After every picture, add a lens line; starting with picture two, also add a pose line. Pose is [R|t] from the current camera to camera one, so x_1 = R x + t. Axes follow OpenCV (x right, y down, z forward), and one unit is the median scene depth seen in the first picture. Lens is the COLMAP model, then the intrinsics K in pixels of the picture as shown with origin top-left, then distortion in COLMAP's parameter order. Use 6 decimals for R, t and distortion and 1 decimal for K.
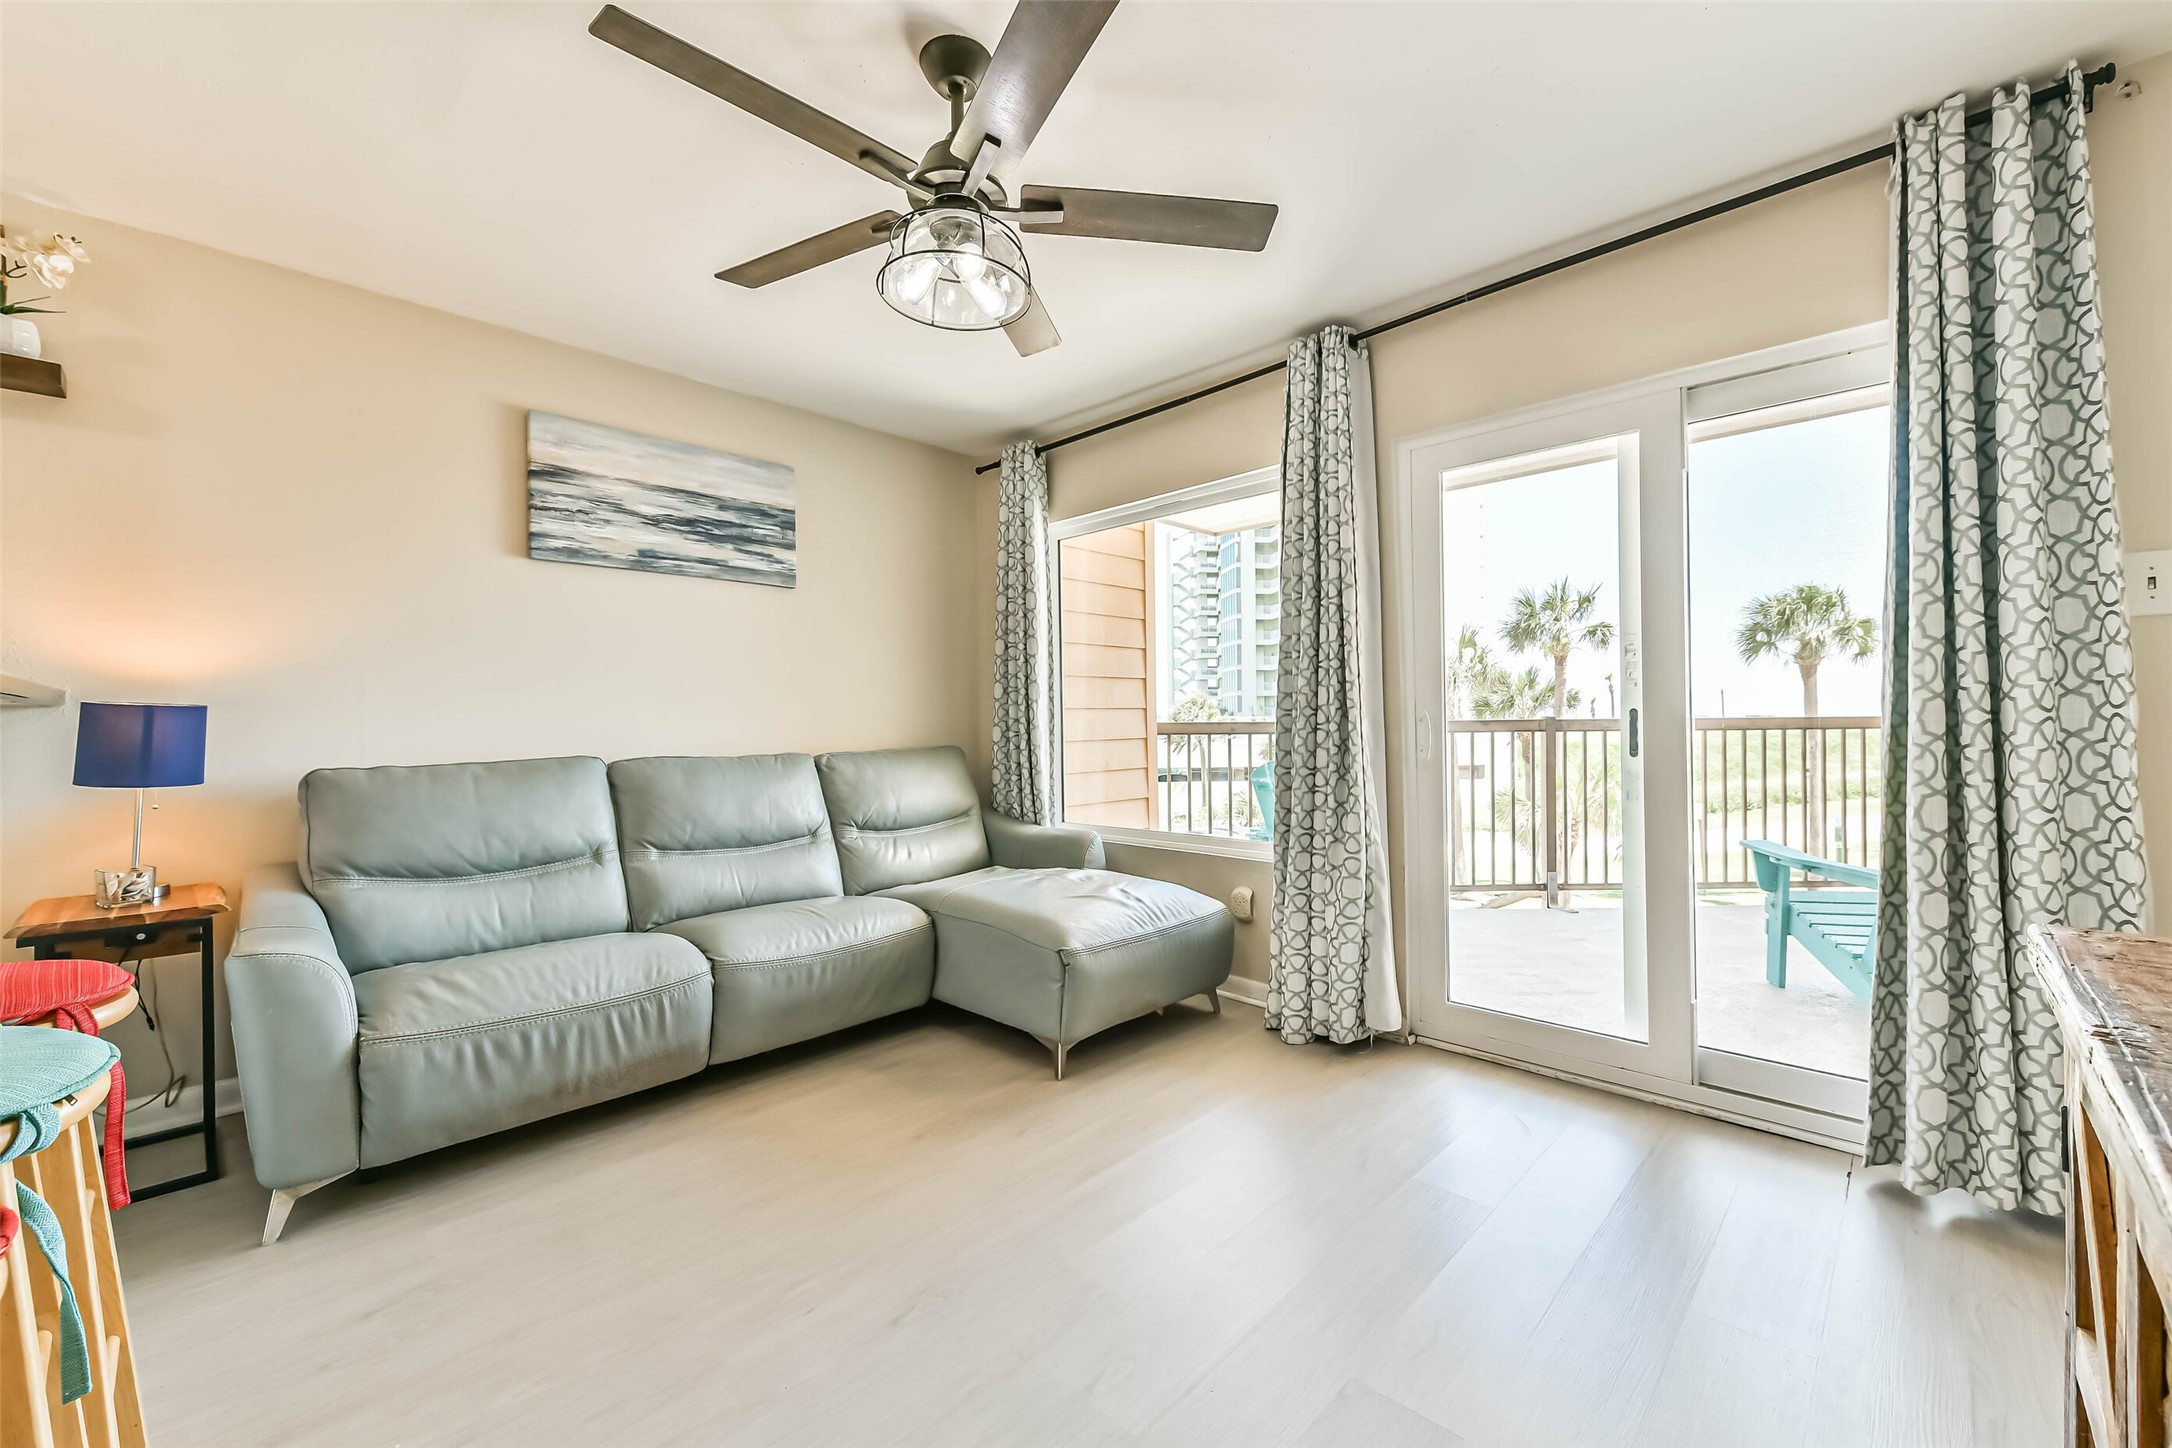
lens RADIAL K [[842.1, 0, 1106.4], [0, 842.1, 710.9], [0, 0, 1]] dist [0.007388, -0.001307]
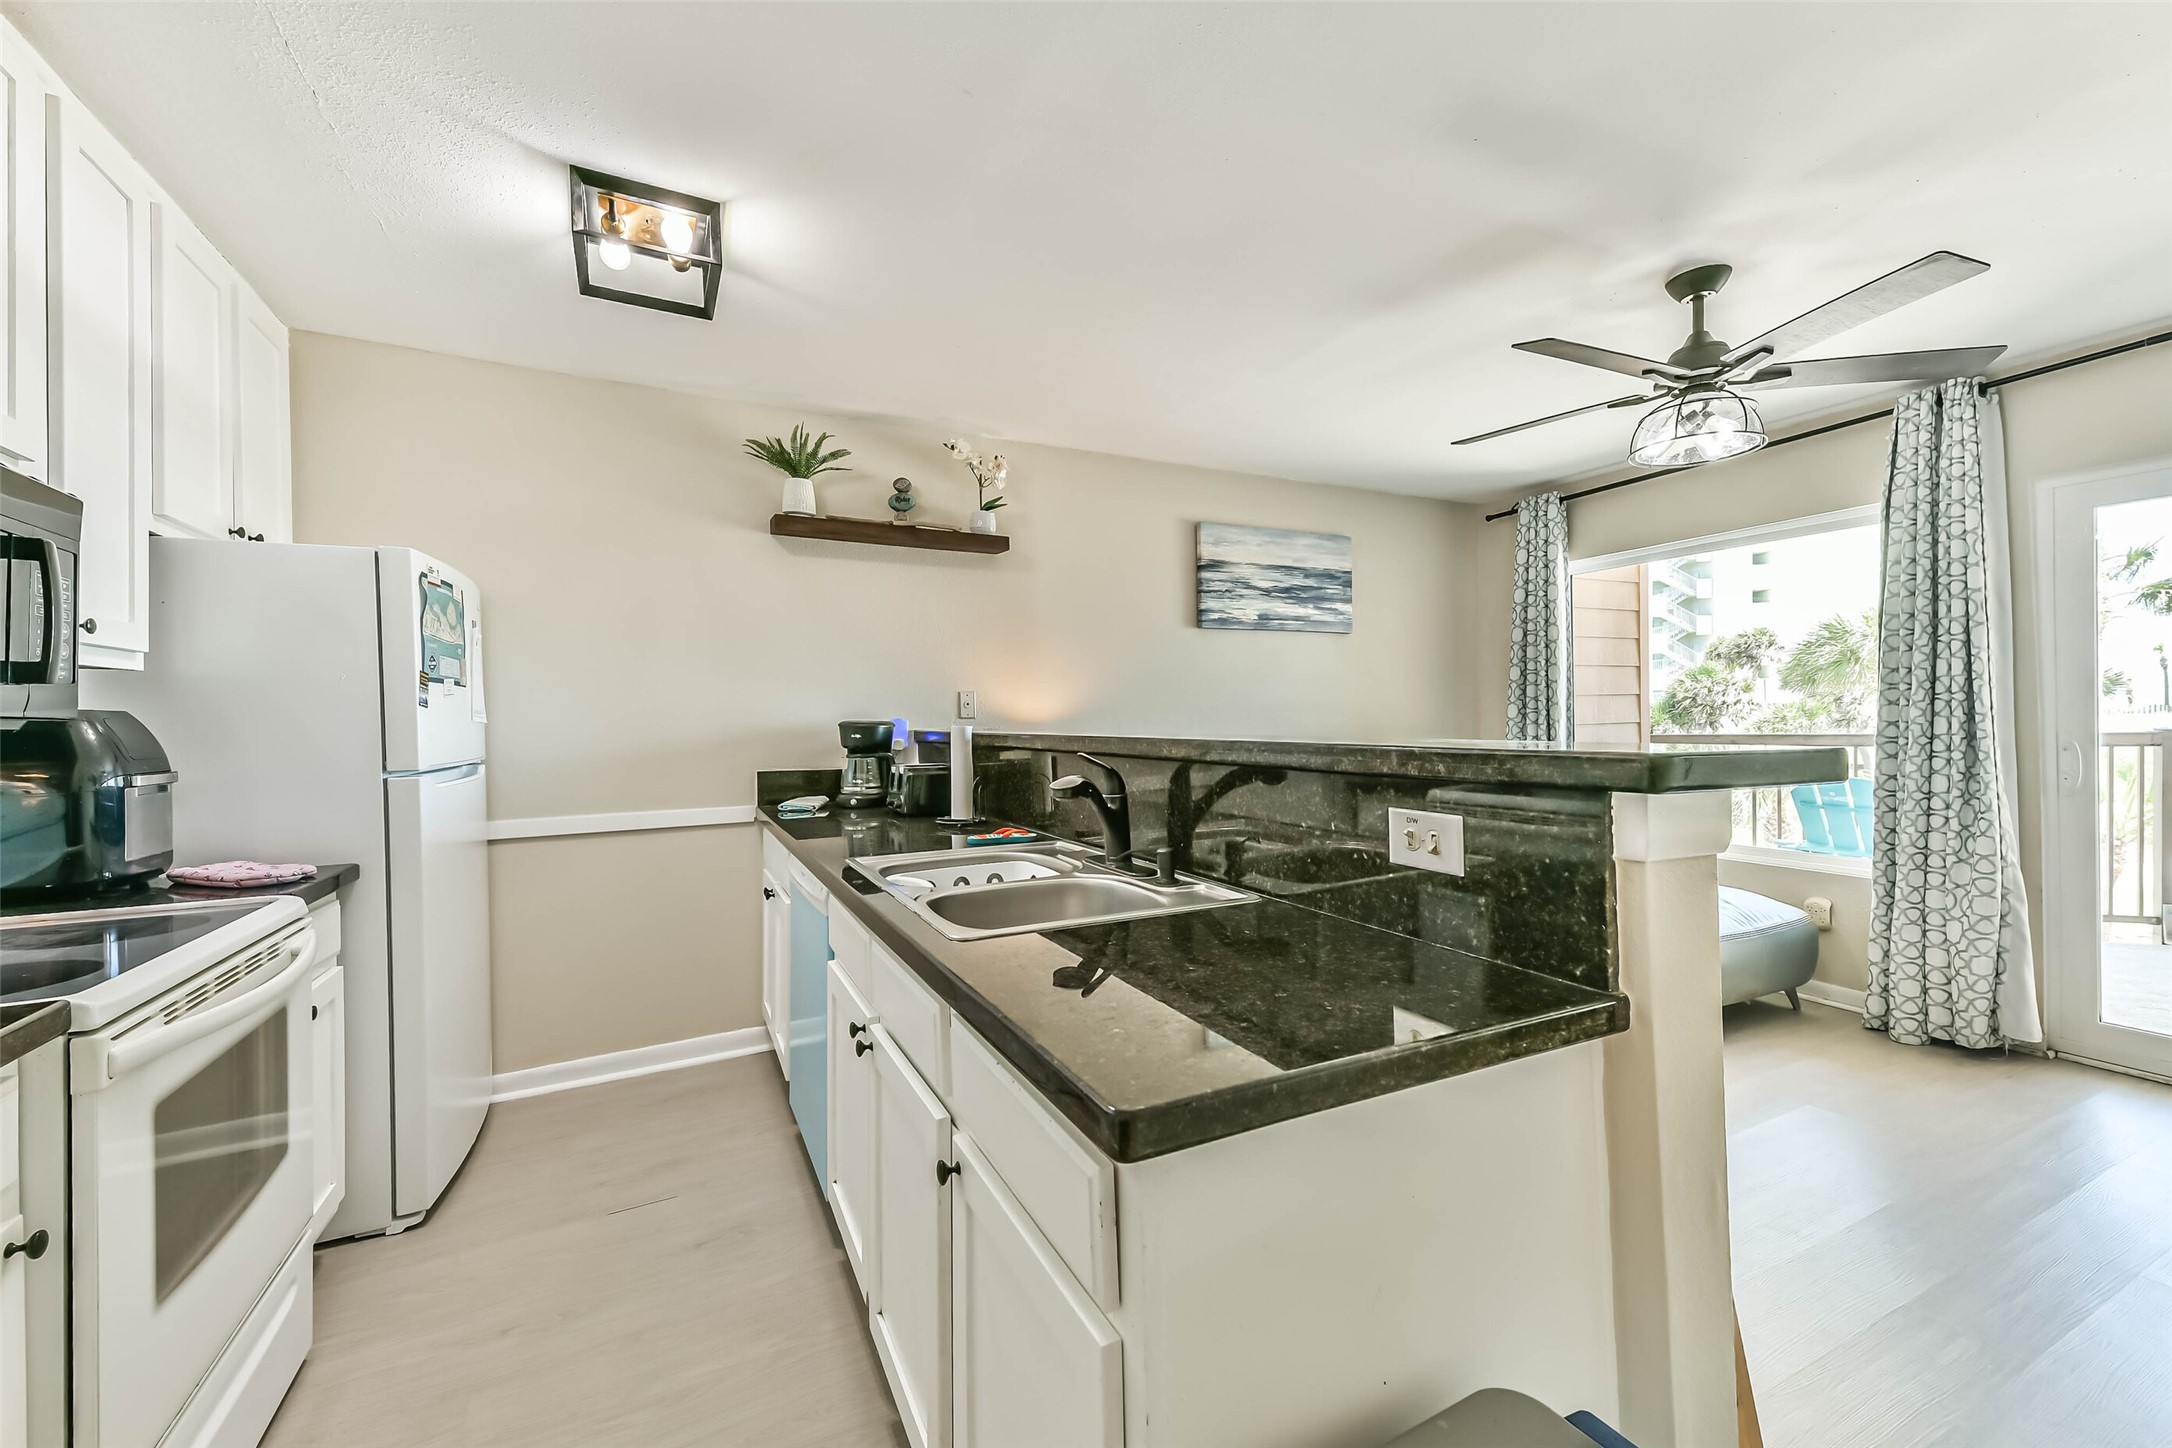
lens RADIAL K [[842.1, 0, 1094.3], [0, 842.1, 722.1], [0, 0, 1]] dist [0.007388, -0.001307]
pose [[0.937177, -0.005584, -0.348810, -0.368861], [0.013576, 0.999698, 0.020474, -0.057980], [0.348591, -0.023923, 0.936970, -0.377171]]
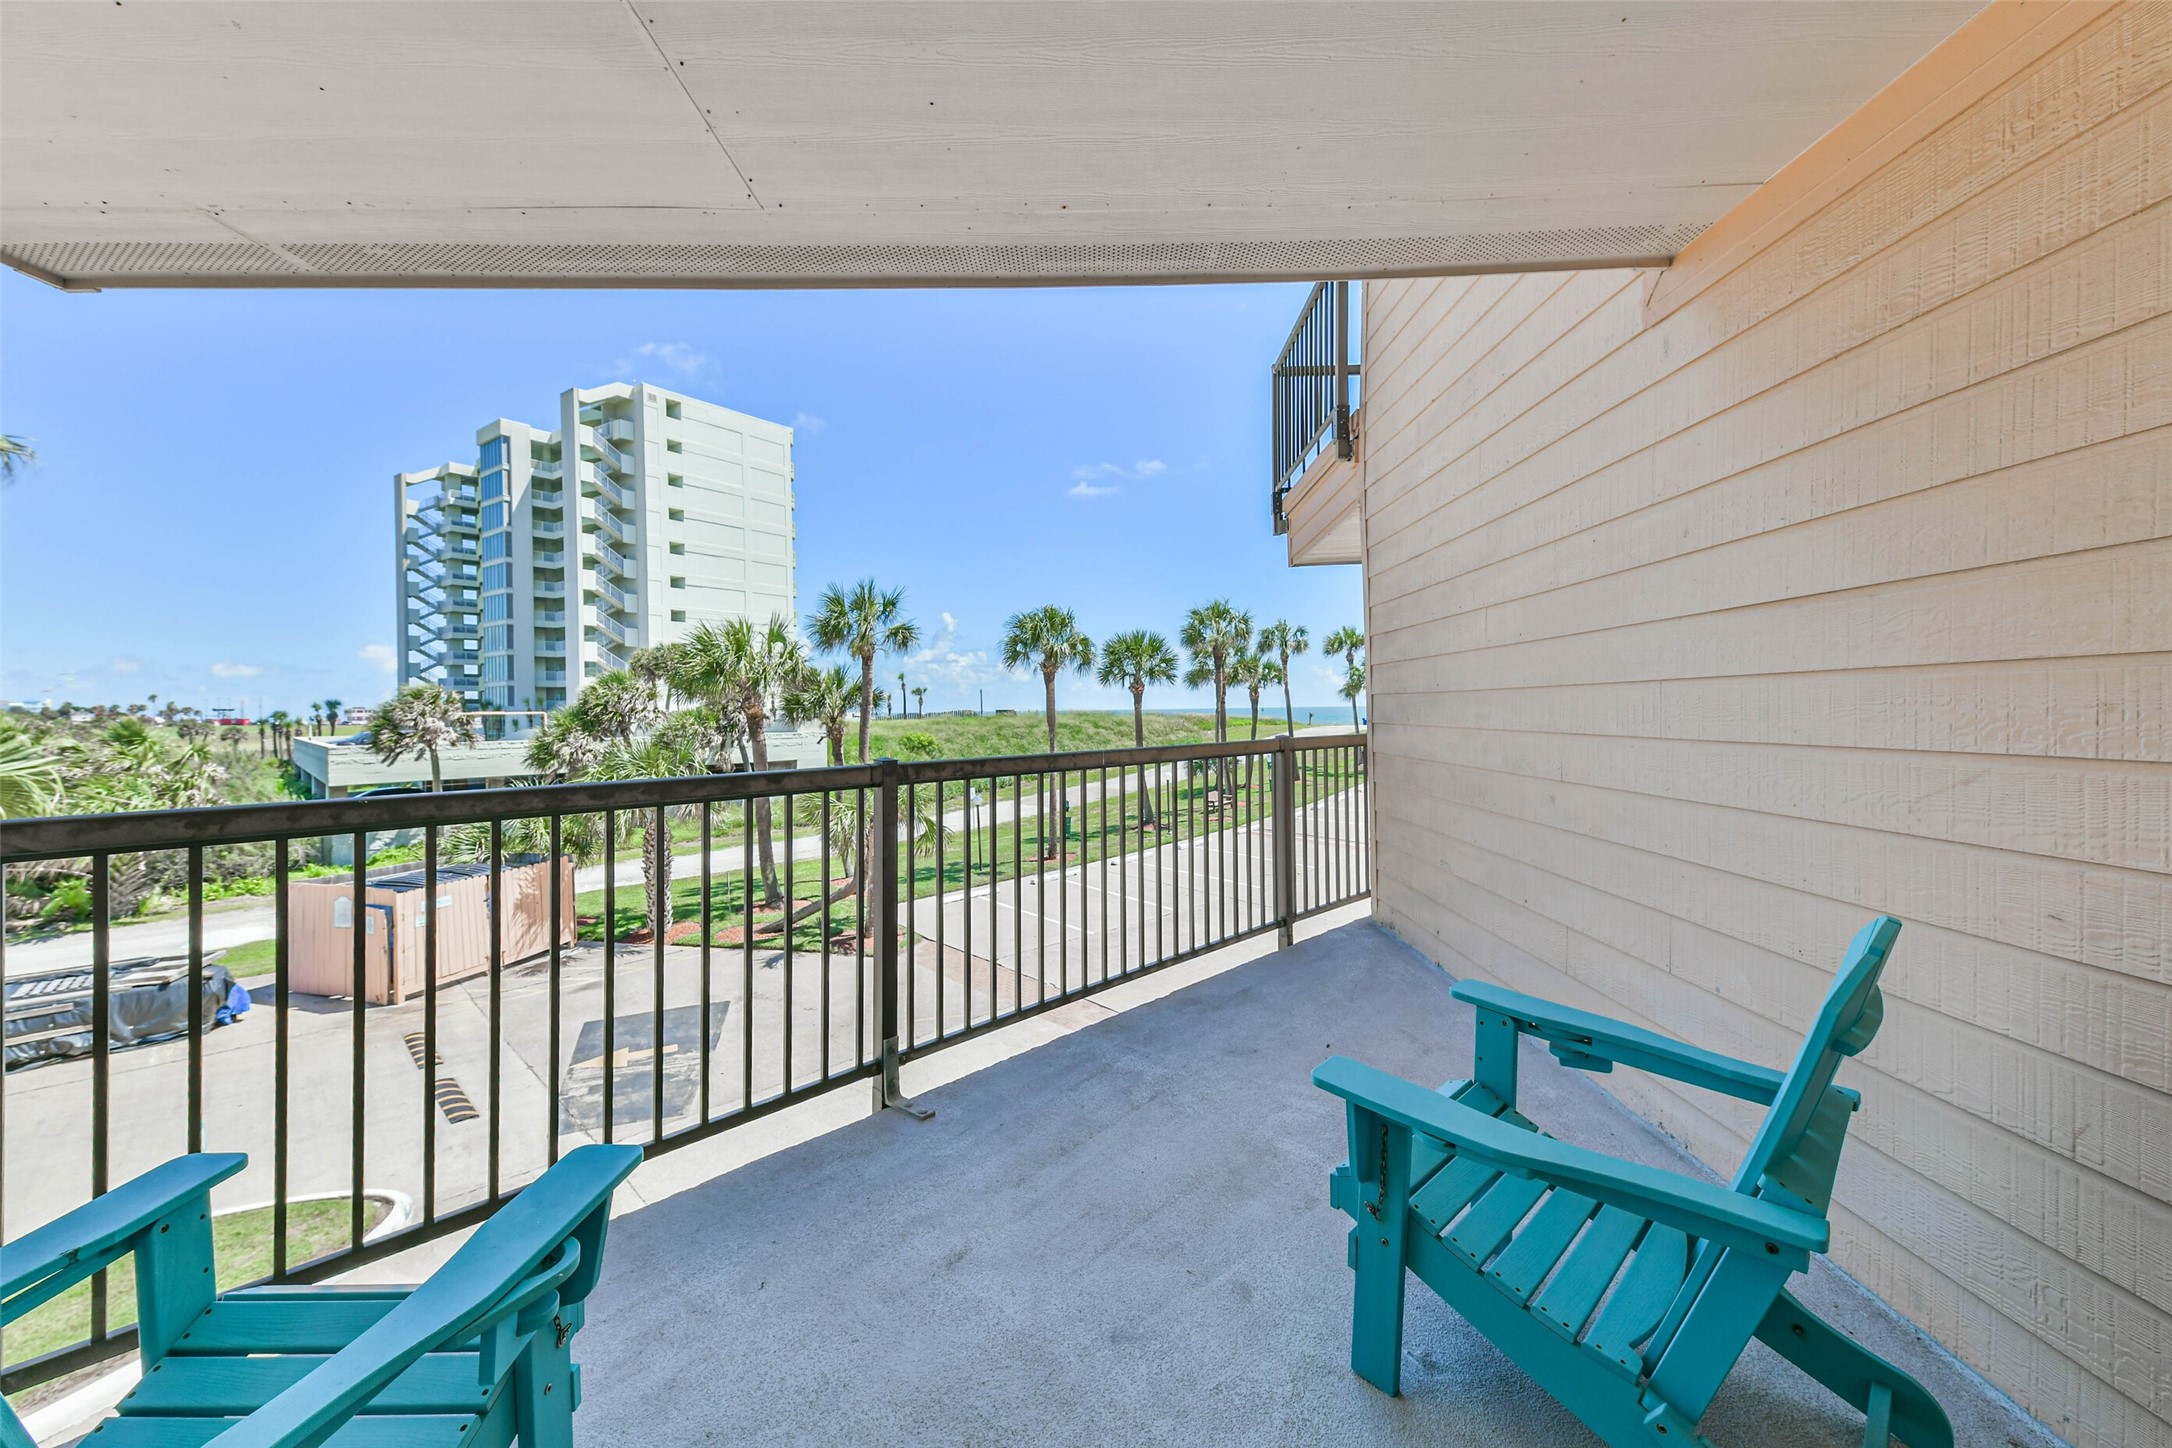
lens RADIAL K [[842.1, 0, 1092.2], [0, 842.1, 710.1], [0, 0, 1]] dist [0.007388, -0.001307]
pose [[0.725299, 0.001280, 0.688433, 0.278991], [-0.004372, 0.999987, 0.002747, -0.031428], [-0.688420, -0.005002, 0.725295, 0.583835]]
